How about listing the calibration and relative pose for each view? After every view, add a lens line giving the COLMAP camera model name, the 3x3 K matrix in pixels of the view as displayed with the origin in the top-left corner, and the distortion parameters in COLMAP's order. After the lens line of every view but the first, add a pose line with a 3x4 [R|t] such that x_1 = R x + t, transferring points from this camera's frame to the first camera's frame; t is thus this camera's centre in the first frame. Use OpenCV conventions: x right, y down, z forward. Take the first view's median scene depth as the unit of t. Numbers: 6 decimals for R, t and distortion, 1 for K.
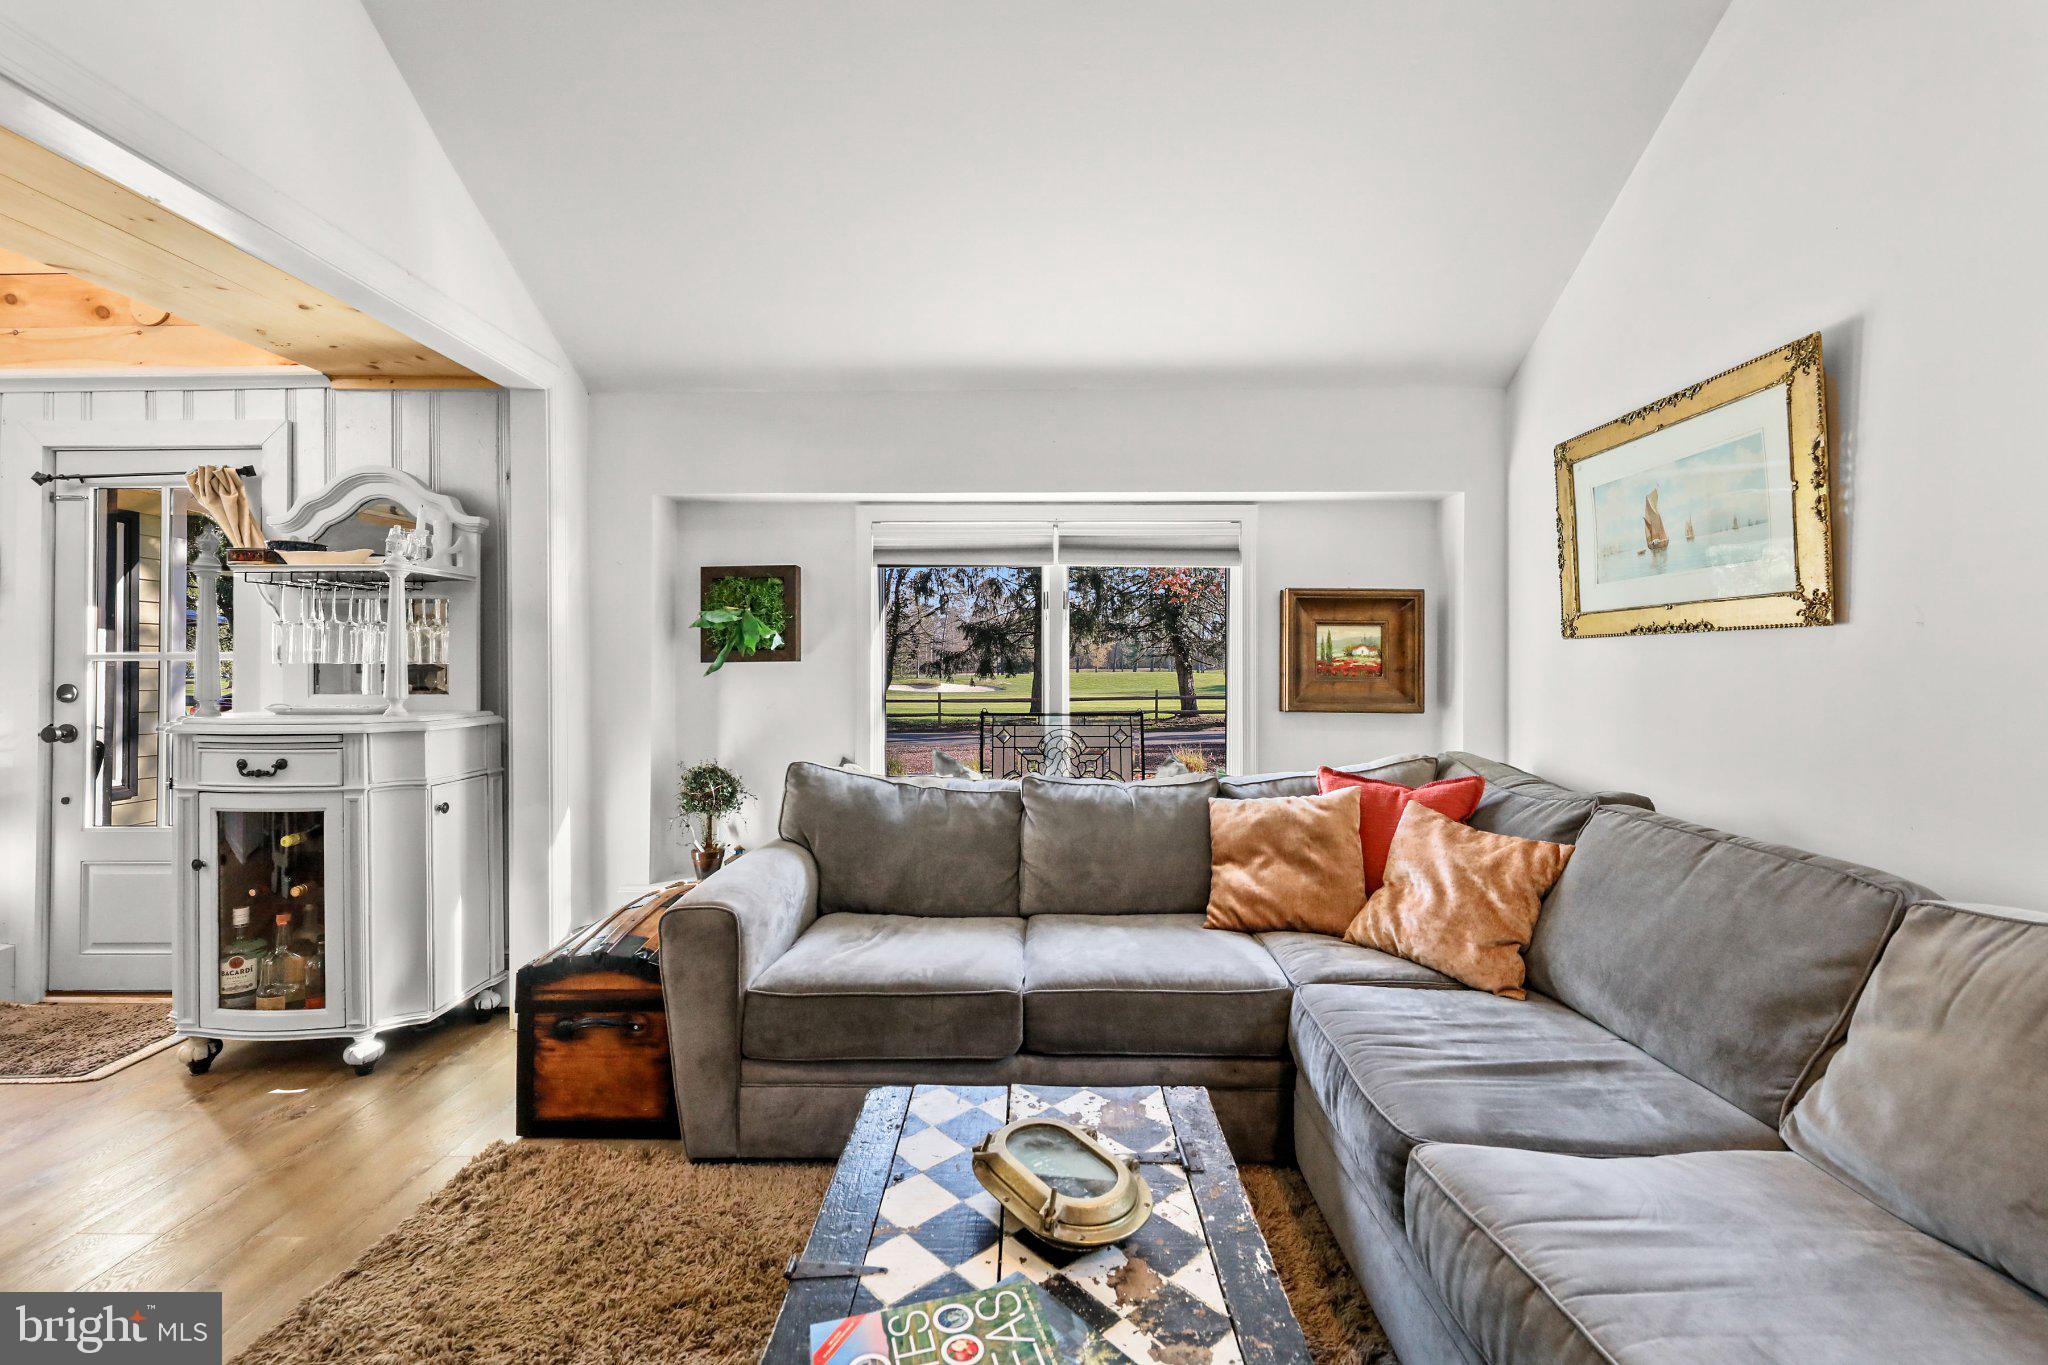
lens RADIAL K [[862.5, 0, 1026.4], [0, 862.5, 672.1], [0, 0, 1]] dist [-0.001699, -0.000140]
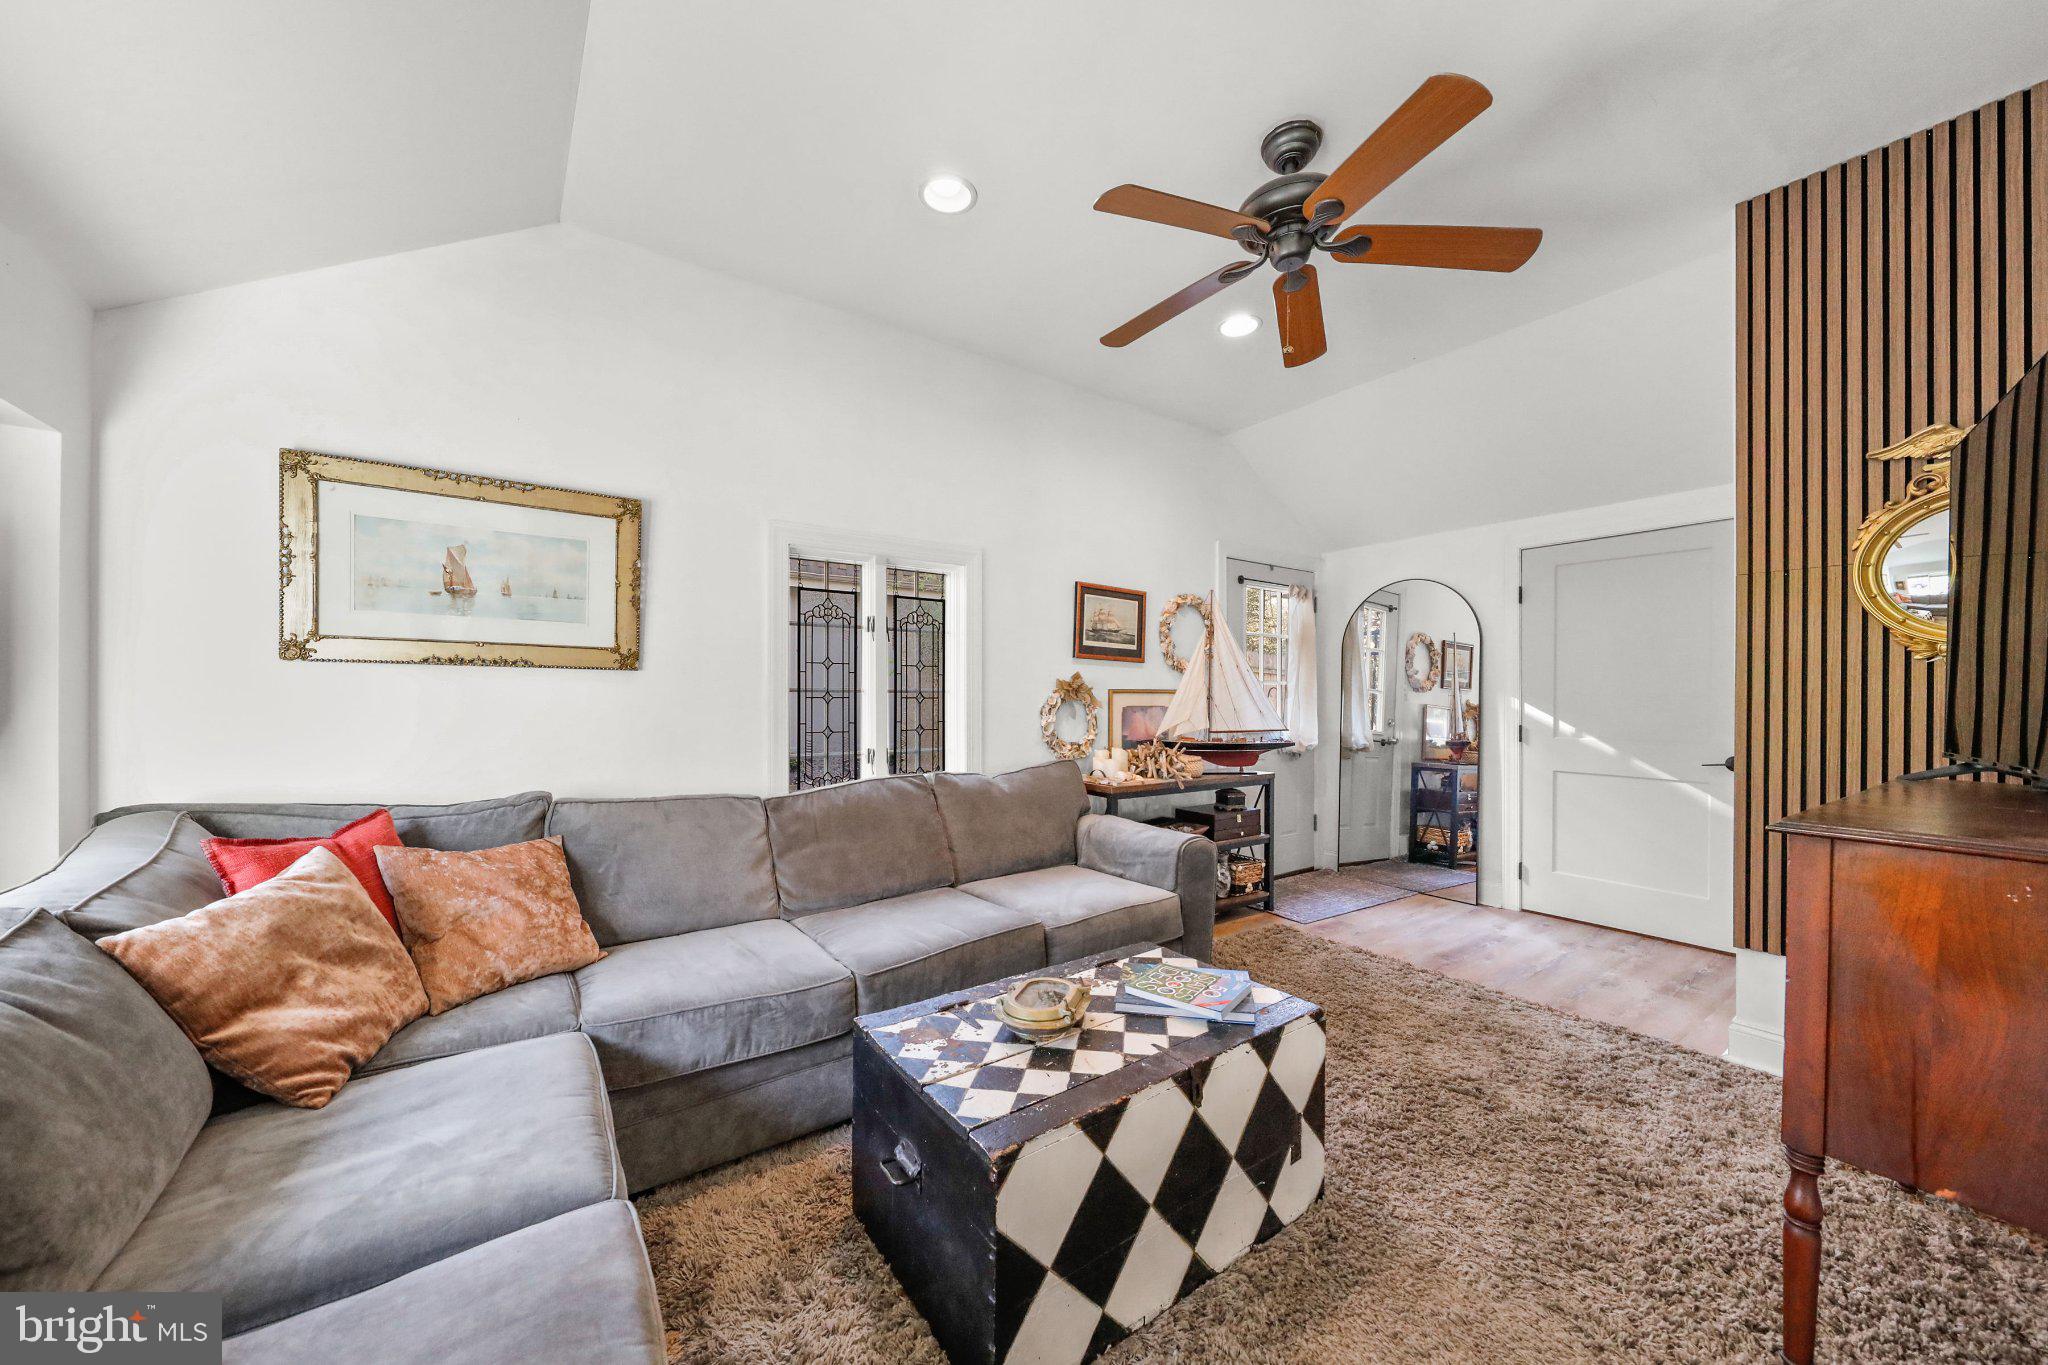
lens RADIAL K [[714.1, 0, 1033.5], [0, 714.1, 698.1], [0, 0, 1]] dist [0.001165, -0.000030]
pose [[-0.599873, 0.000298, 0.800095, -0.544713], [-0.002200, 0.999996, -0.002023, 0.001683], [-0.800092, -0.002974, -0.599869, 0.958719]]
